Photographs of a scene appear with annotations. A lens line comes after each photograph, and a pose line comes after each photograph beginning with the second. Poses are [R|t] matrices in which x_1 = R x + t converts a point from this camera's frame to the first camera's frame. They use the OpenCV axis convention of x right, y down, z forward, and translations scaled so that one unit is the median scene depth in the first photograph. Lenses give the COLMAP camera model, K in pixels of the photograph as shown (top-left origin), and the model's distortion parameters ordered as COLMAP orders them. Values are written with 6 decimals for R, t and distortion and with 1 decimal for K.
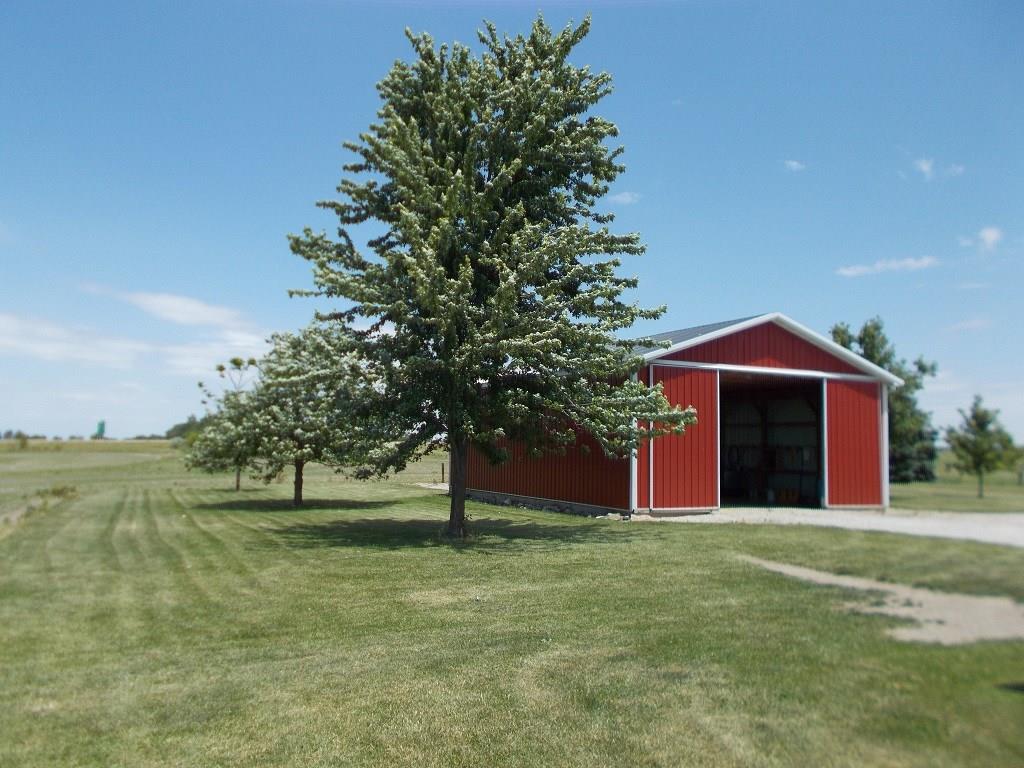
lens RADIAL K [[787.1, 0, 512.0], [0, 787.1, 384.0], [0, 0, 1]] dist [-0.015538, -0.004699]
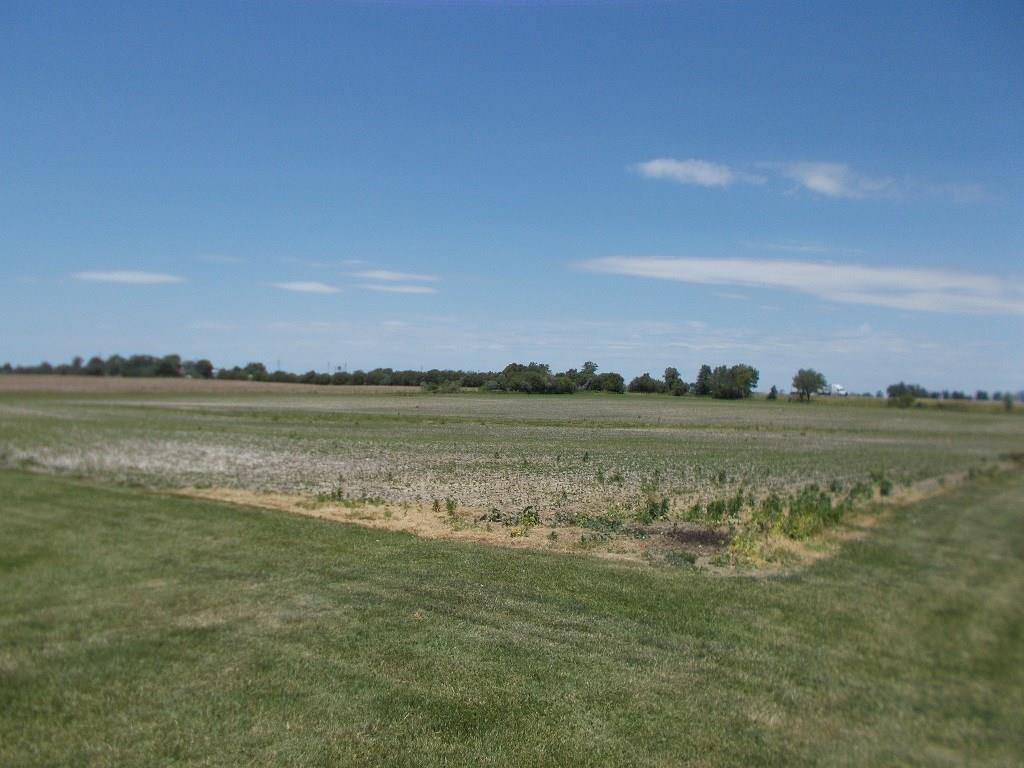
lens RADIAL K [[787.1, 0, 512.0], [0, 787.1, 384.0], [0, 0, 1]] dist [-0.015538, -0.004699]
pose [[0.431361, 0.030836, -0.901652, 0.009626], [0.012979, 0.999100, 0.040378, 0.022157], [0.902086, -0.029120, 0.430572, 0.313412]]
